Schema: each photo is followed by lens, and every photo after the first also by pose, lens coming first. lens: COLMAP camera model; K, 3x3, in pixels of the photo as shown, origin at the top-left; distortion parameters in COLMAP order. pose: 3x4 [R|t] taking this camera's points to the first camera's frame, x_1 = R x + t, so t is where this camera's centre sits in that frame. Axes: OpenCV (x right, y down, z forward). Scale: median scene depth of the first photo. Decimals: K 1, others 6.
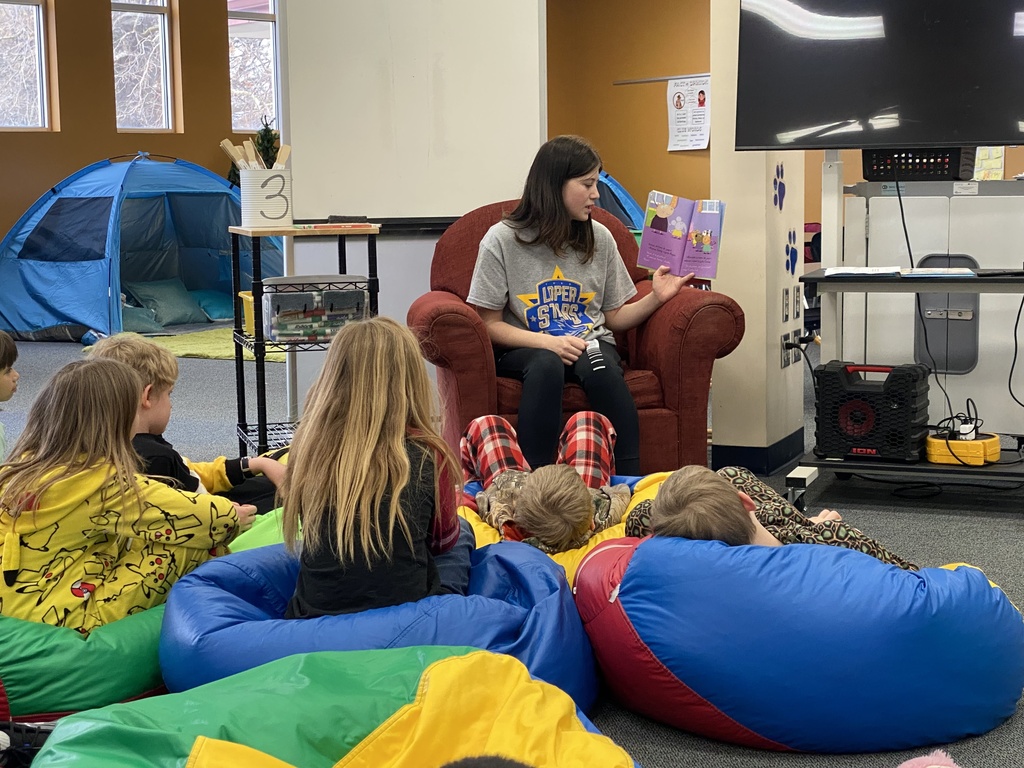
lens RADIAL K [[1724.7, 0, 513.9], [0, 1724.7, 382.5], [0, 0, 1]] dist [0.128022, 0.000000]
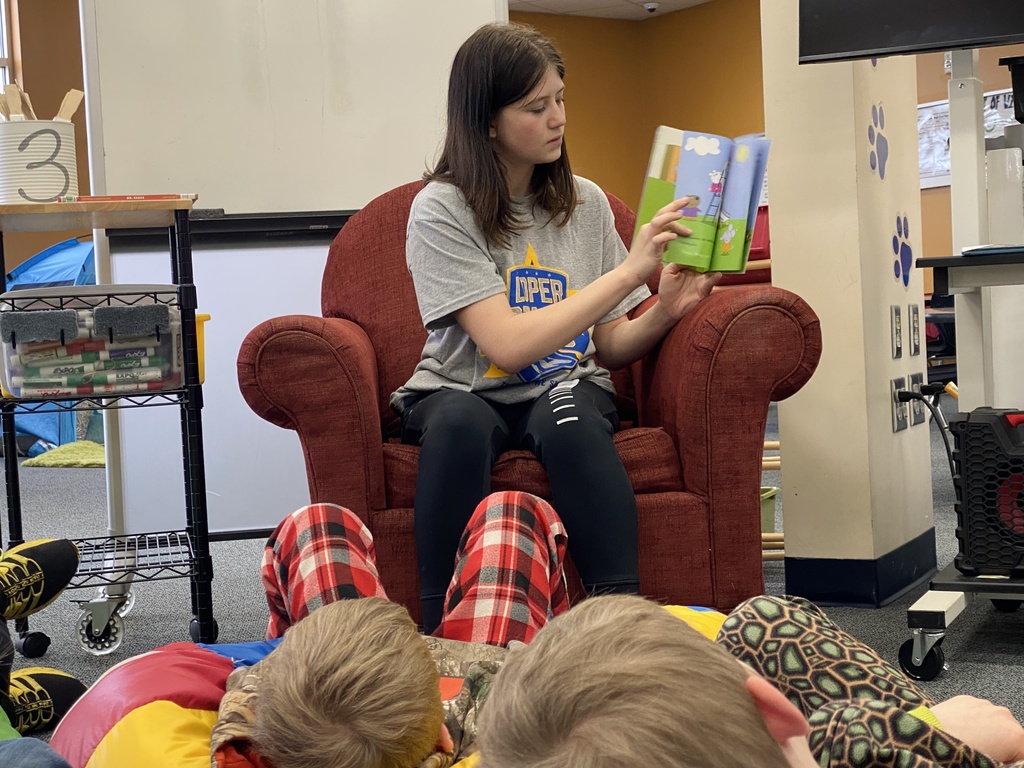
lens RADIAL K [[1724.7, 0, 510.8], [0, 1724.7, 382.6], [0, 0, 1]] dist [0.128022, 0.000000]
pose [[0.997320, -0.029730, -0.066852, 0.069164], [0.024697, 0.996886, -0.074887, 0.020248], [0.068870, 0.073035, 0.994949, 0.427089]]
